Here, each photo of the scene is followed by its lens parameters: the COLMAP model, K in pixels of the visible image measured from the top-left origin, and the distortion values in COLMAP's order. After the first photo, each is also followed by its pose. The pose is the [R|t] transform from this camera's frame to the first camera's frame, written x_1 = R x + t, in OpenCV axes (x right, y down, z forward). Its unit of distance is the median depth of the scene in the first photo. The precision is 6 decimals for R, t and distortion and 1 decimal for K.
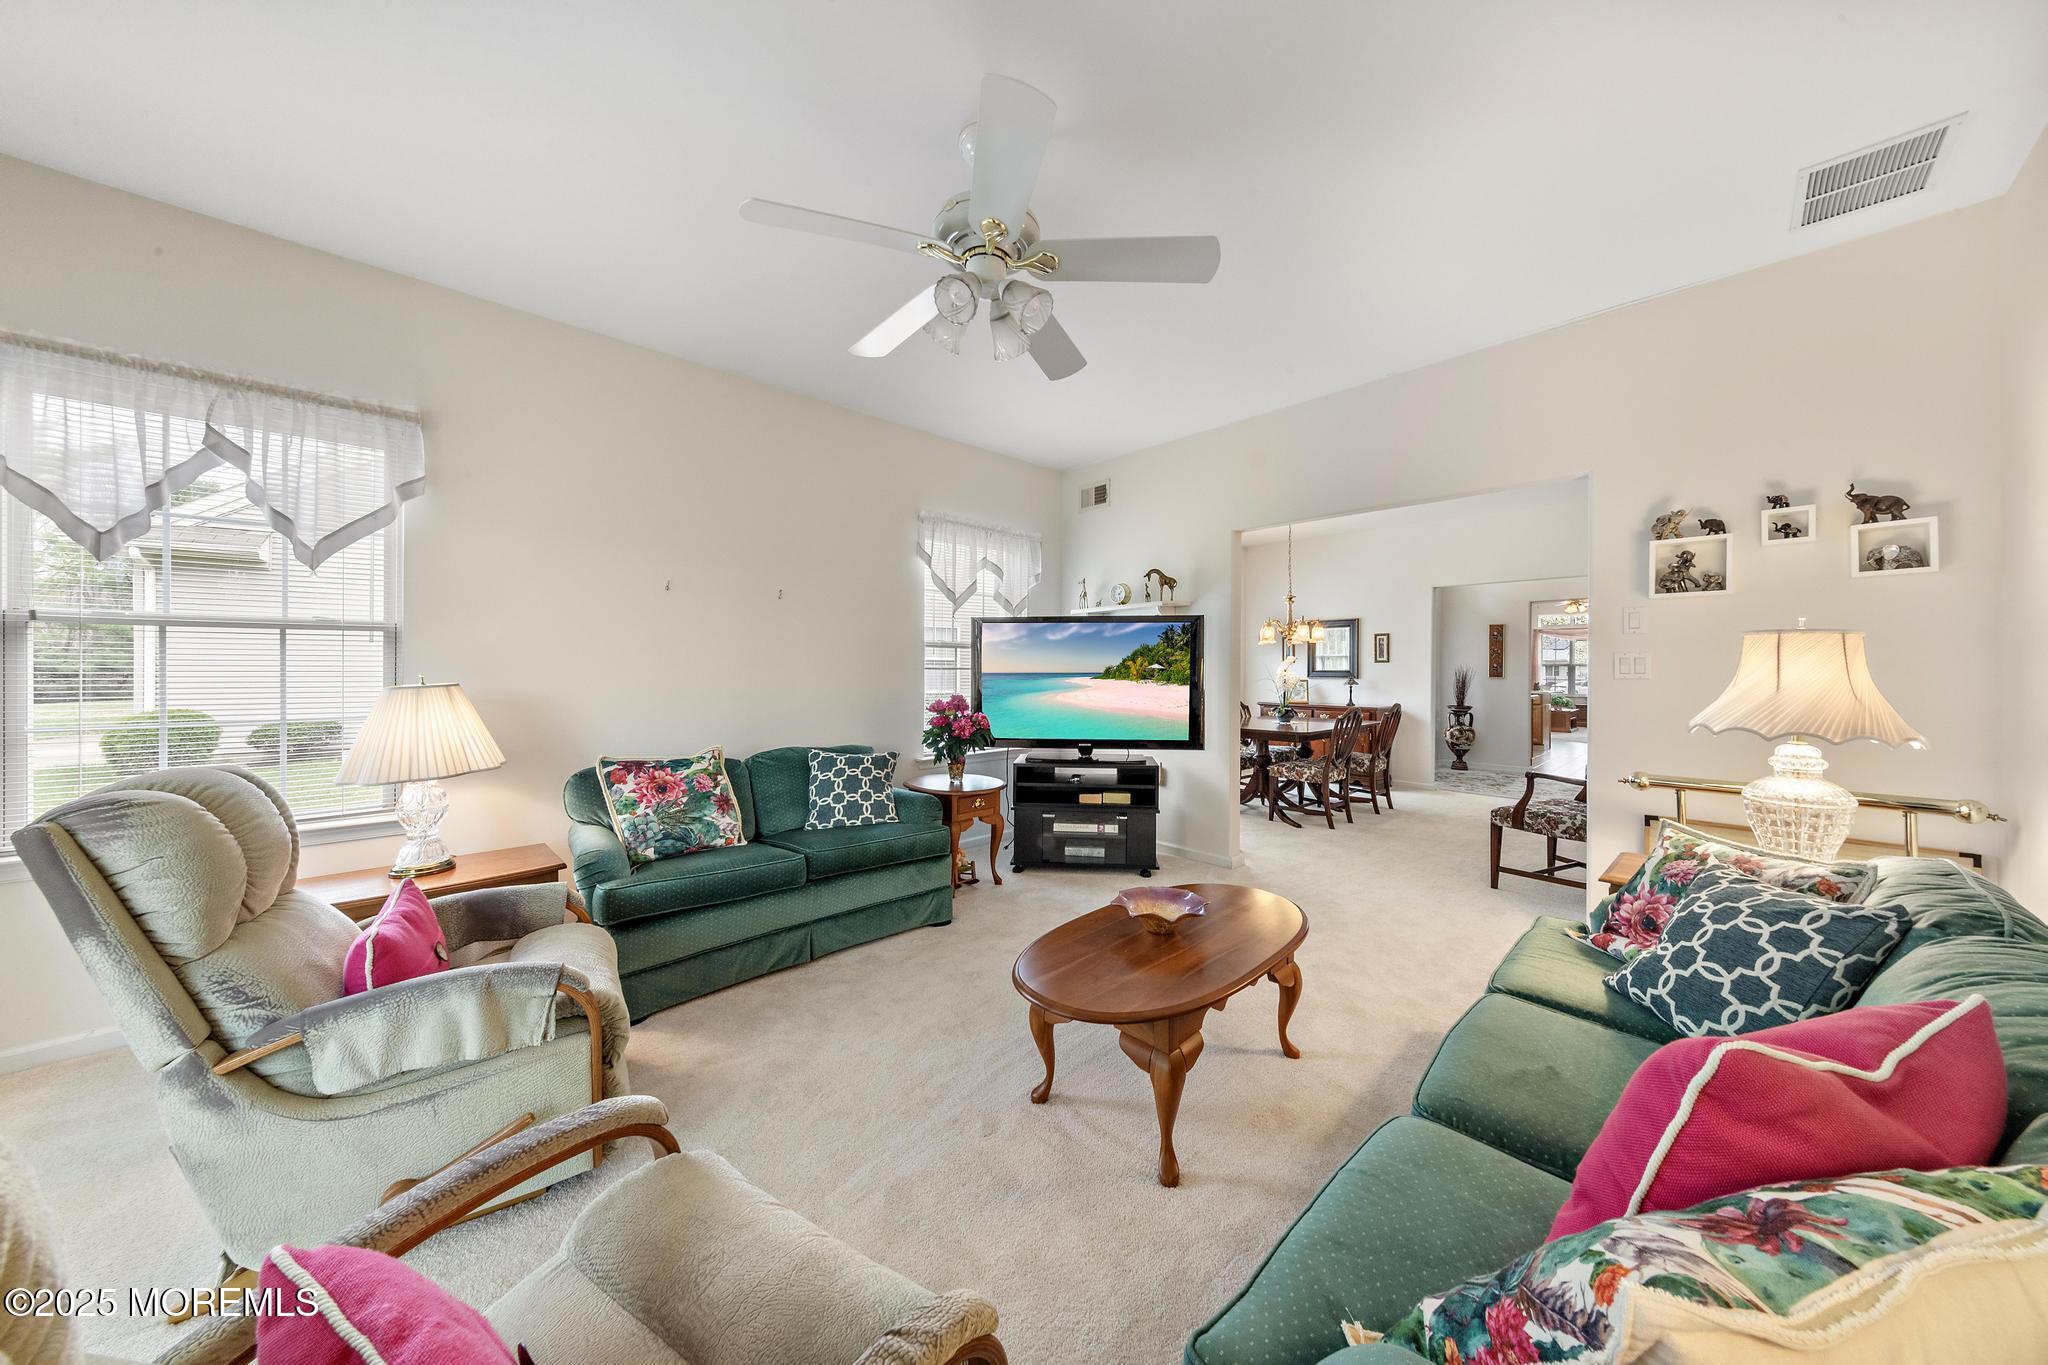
lens RADIAL K [[683.4, 0, 1022.1], [0, 683.4, 671.4], [0, 0, 1]] dist [0.005515, -0.000583]
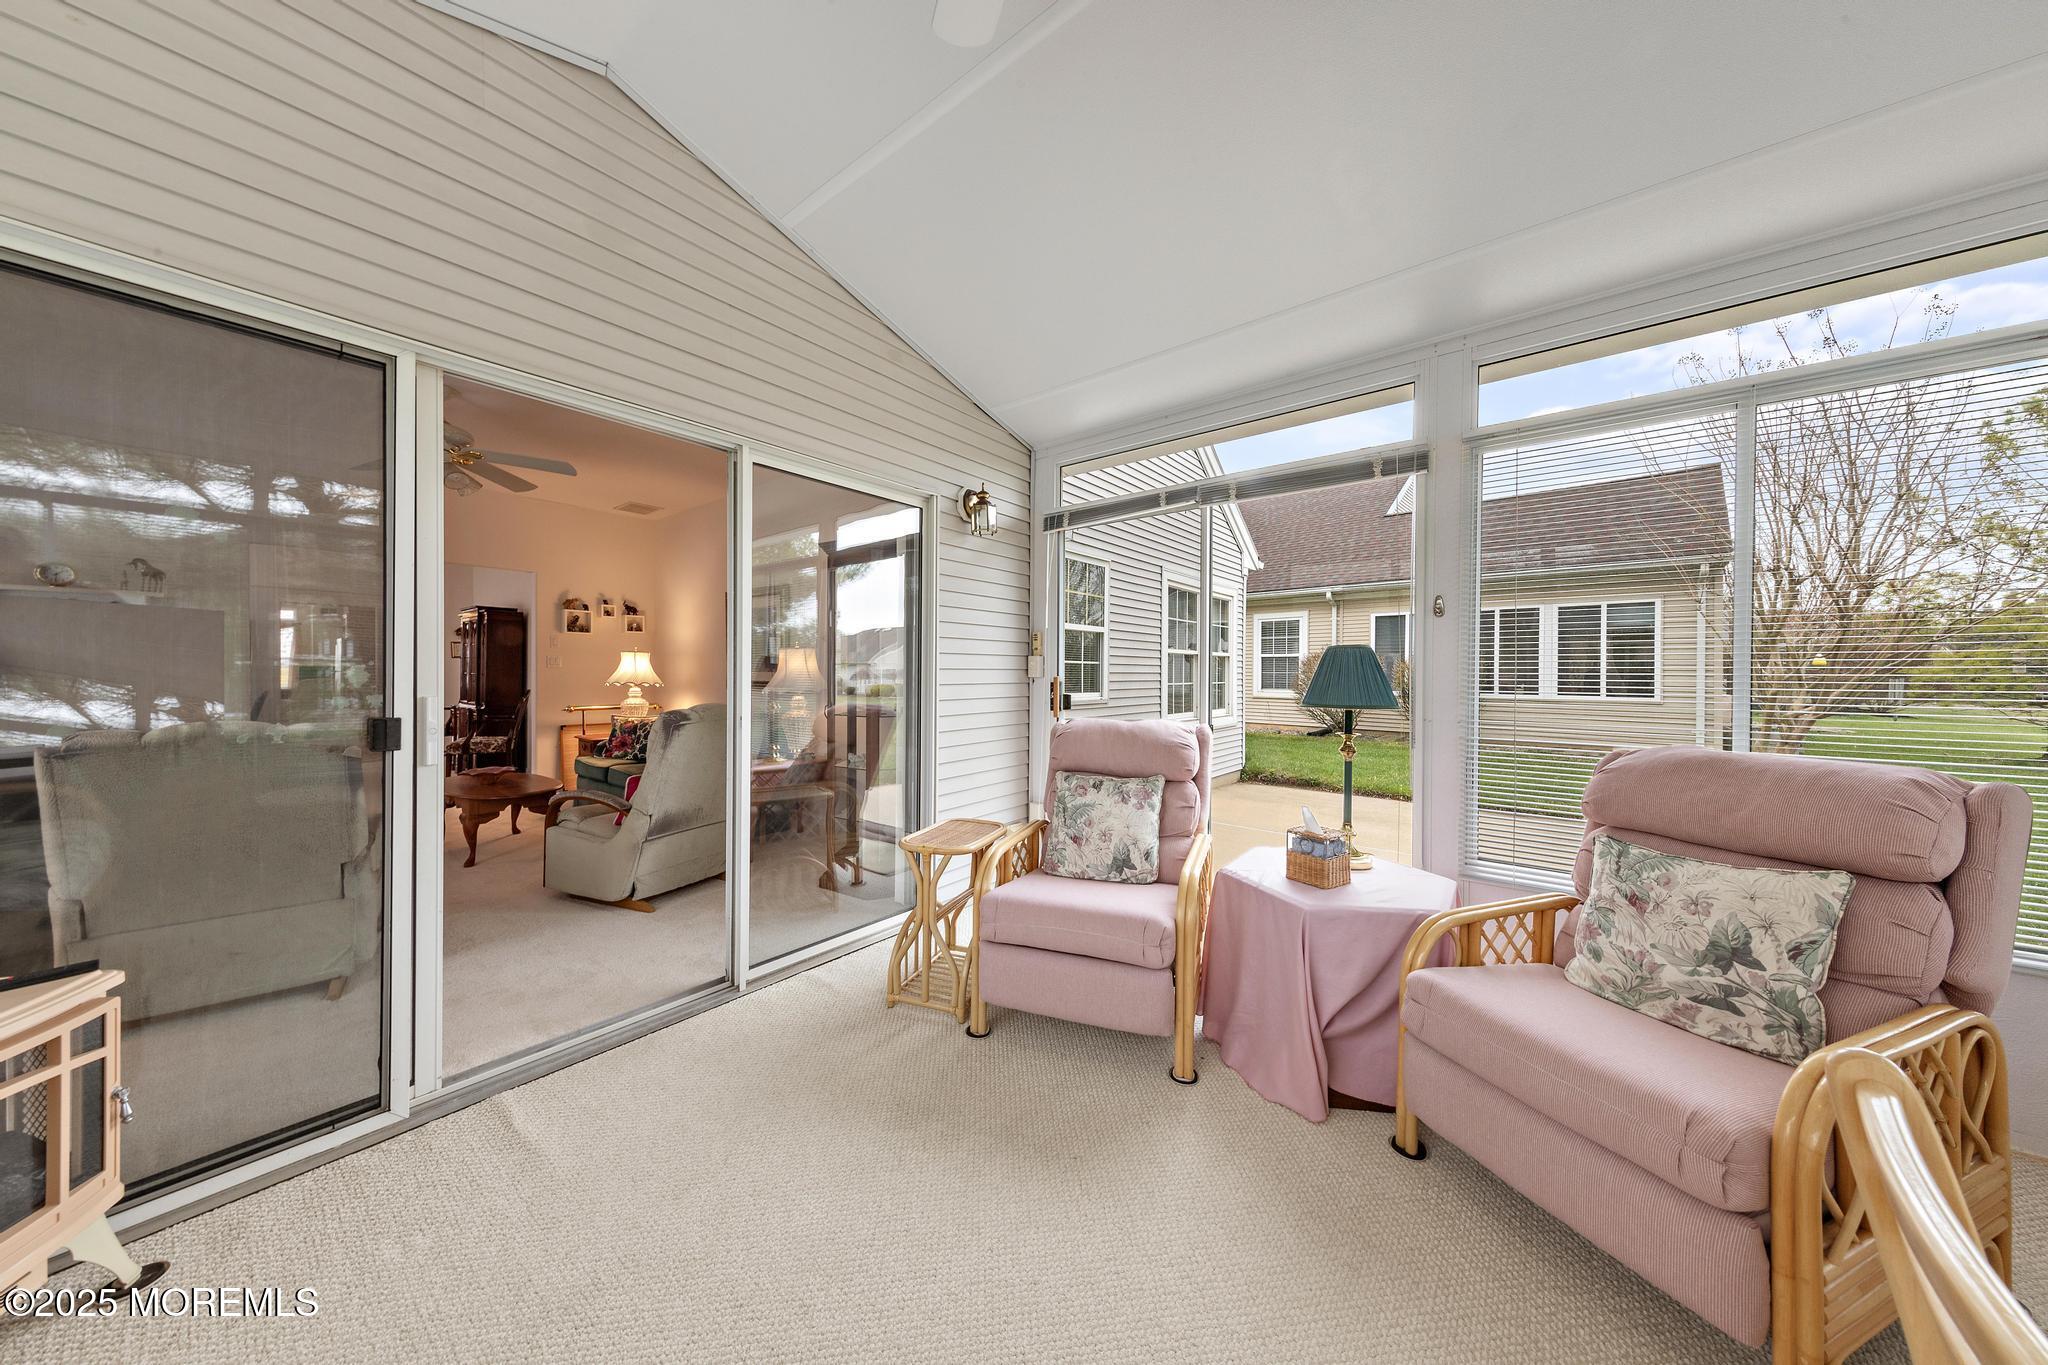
lens RADIAL K [[650.9, 0, 1029.0], [0, 650.9, 677.8], [0, 0, 1]] dist [0.005234, -0.000520]
pose [[-0.127784, -0.009267, 0.991759, -1.603892], [-0.003160, 0.999955, 0.008937, 0.024025], [-0.991797, -0.001992, -0.127808, -0.320557]]
